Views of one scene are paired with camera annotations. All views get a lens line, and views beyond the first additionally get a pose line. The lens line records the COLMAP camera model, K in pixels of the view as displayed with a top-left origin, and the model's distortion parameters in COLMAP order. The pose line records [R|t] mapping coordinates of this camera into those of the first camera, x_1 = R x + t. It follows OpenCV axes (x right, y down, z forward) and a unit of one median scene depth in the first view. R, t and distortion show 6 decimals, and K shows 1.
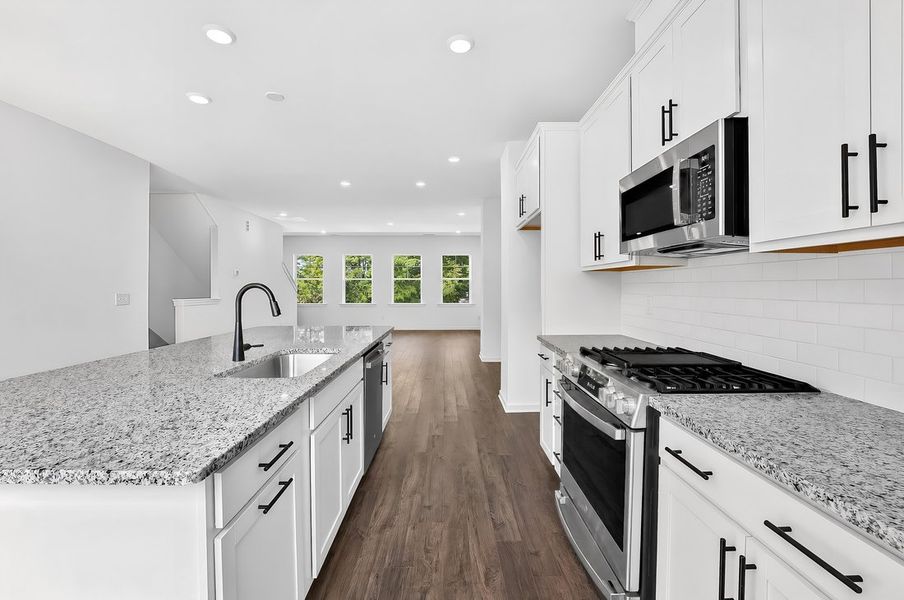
lens RADIAL K [[370.6, 0, 453.1], [0, 370.6, 298.4], [0, 0, 1]] dist [-0.023117, 0.001336]
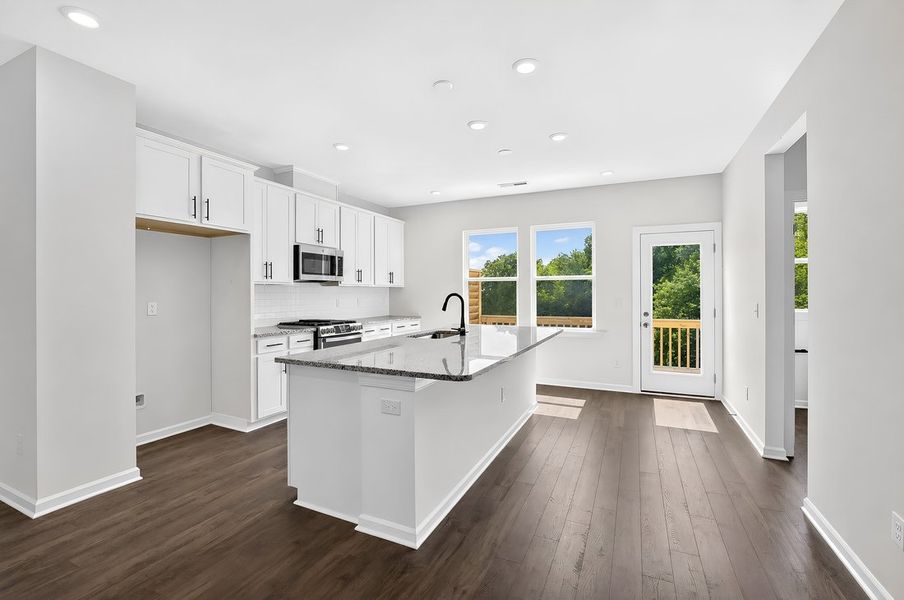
lens RADIAL K [[398.4, 0, 442.5], [0, 398.4, 294.6], [0, 0, 1]] dist [-0.017235, 0.001278]
pose [[-0.895940, 0.000531, 0.444174, -1.374761], [0.017178, 0.999293, 0.033455, -0.100839], [-0.443842, 0.037604, -0.895316, 2.847113]]
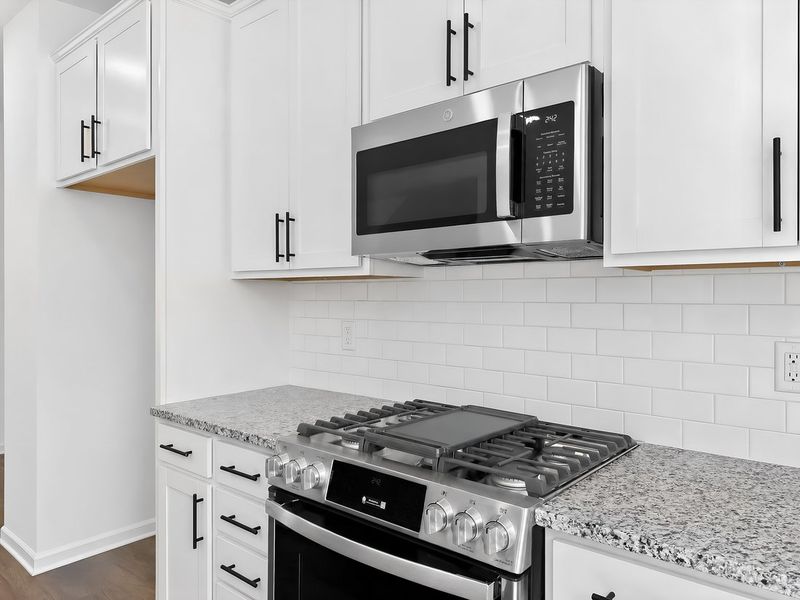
lens RADIAL K [[569.9, 0, 399.5], [0, 569.9, 305.1], [0, 0, 1]] dist [0.014045, -0.006622]
pose [[0.665349, -0.014870, 0.746384, -0.183703], [0.025311, 0.999676, -0.002648, -0.038135], [-0.746103, 0.020653, 0.665510, 0.367133]]
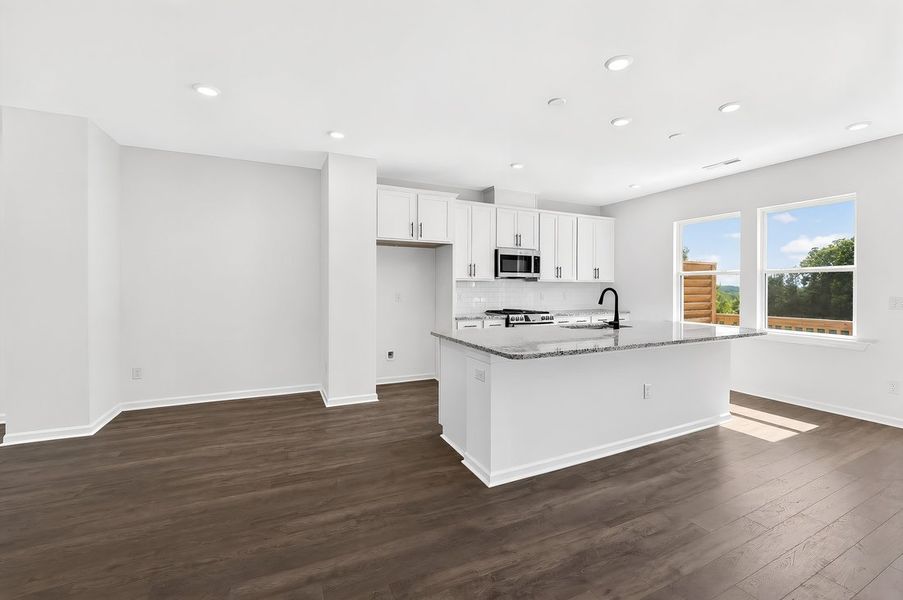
lens RADIAL K [[370.1, 0, 454.1], [0, 370.1, 291.4], [0, 0, 1]] dist [-0.023117, 0.001336]
pose [[-0.422310, -0.007685, 0.906419, -1.937180], [0.028341, 0.999363, 0.021677, -0.084217], [-0.906008, 0.034843, -0.421824, 2.560129]]
